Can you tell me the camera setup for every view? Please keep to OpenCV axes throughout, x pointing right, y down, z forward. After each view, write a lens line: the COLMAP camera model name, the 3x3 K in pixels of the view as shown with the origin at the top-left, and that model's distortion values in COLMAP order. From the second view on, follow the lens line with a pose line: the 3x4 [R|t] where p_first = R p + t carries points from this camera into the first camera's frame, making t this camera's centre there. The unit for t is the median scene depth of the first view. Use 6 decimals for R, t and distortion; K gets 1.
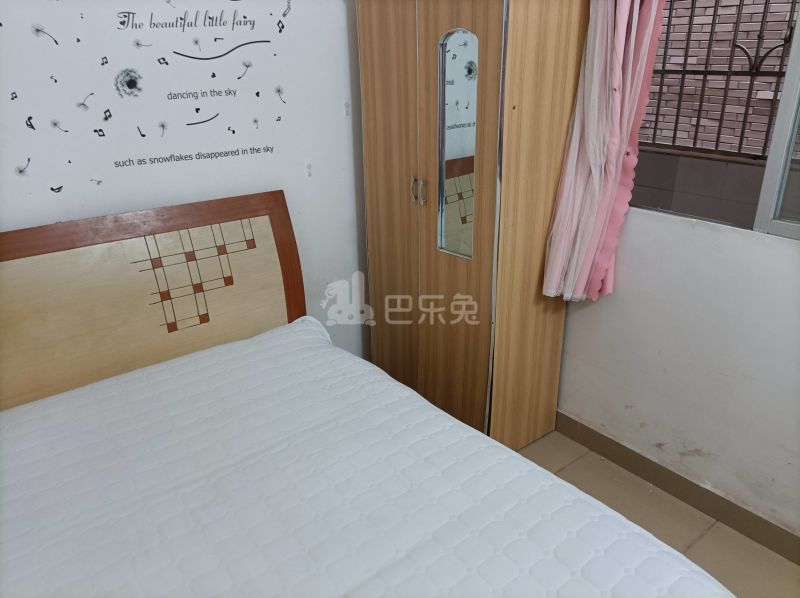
lens RADIAL K [[596.9, 0, 401.7], [0, 596.9, 295.6], [0, 0, 1]] dist [0.118913, -0.189074]
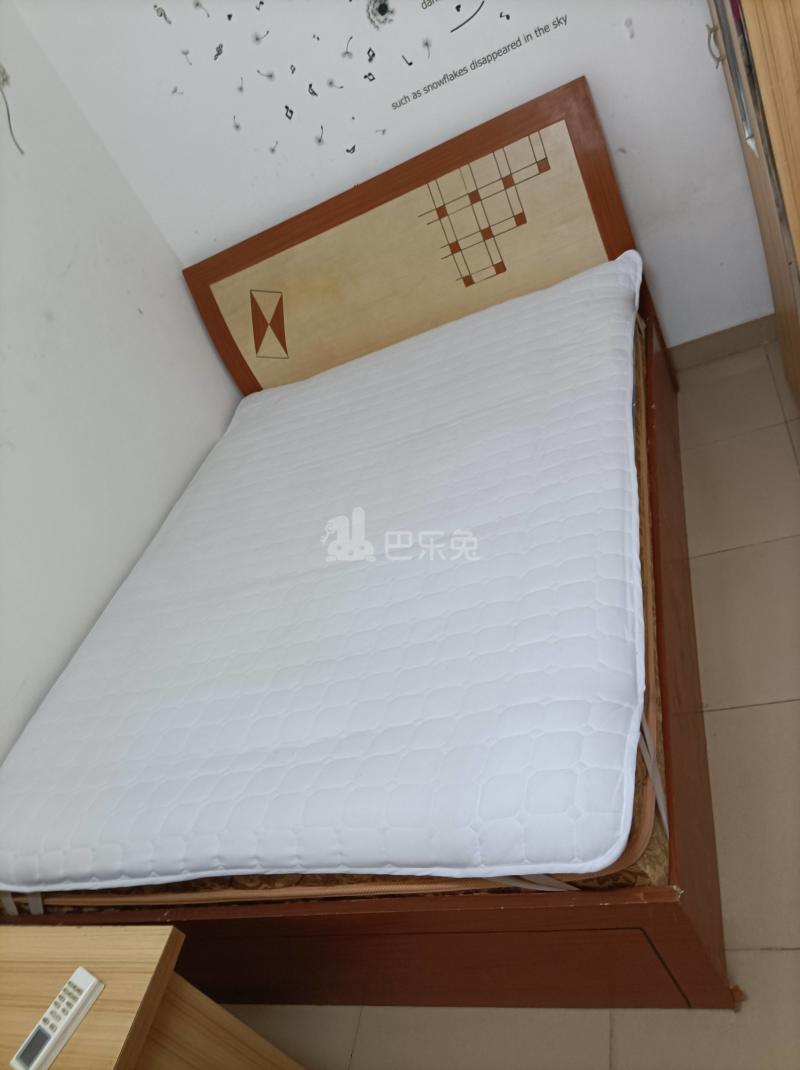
lens RADIAL K [[798.3, 0, 402.9], [0, 798.3, 538.2], [0, 0, 1]] dist [0.118913, -0.189074]
pose [[0.563881, 0.234101, -0.791982, 0.649554], [0.146068, 0.915593, 0.374637, -0.066310], [0.812836, -0.326934, 0.482091, 0.162184]]
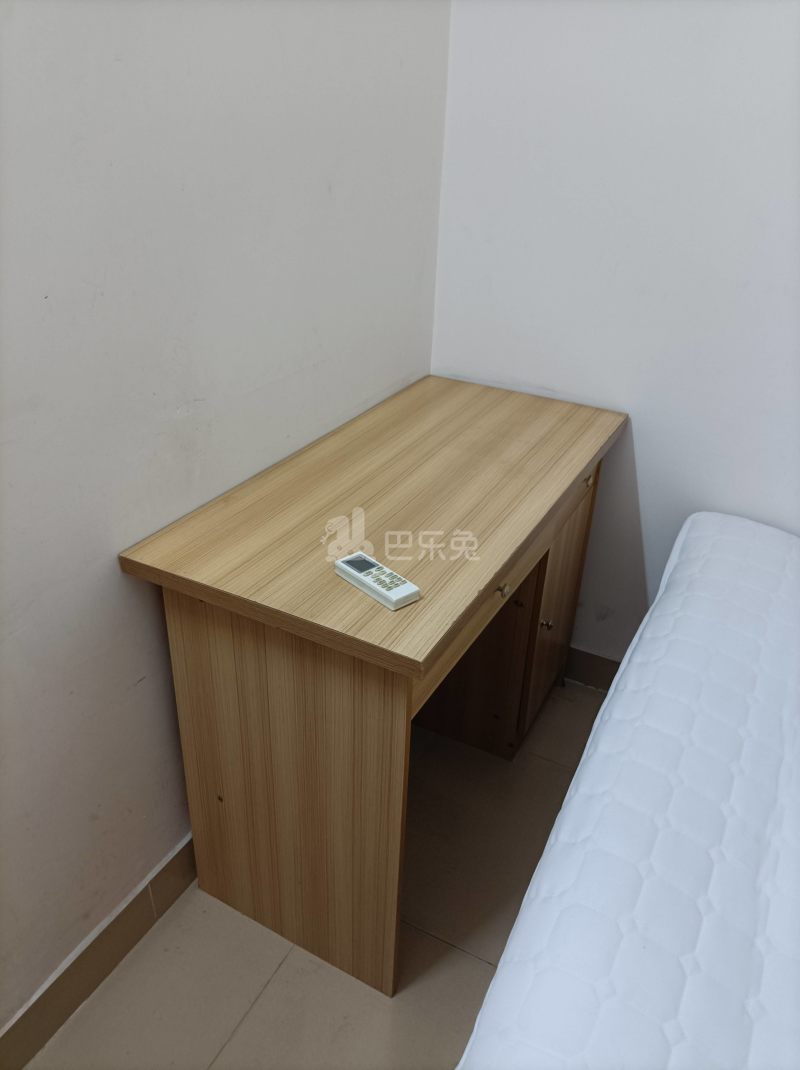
lens RADIAL K [[798.3, 0, 402.9], [0, 798.3, 538.2], [0, 0, 1]] dist [0.118913, -0.189074]
pose [[-0.918314, 0.179032, -0.353054, 0.396870], [-0.165778, 0.635971, 0.753696, -0.061996], [0.359468, 0.750658, -0.554342, 0.392754]]
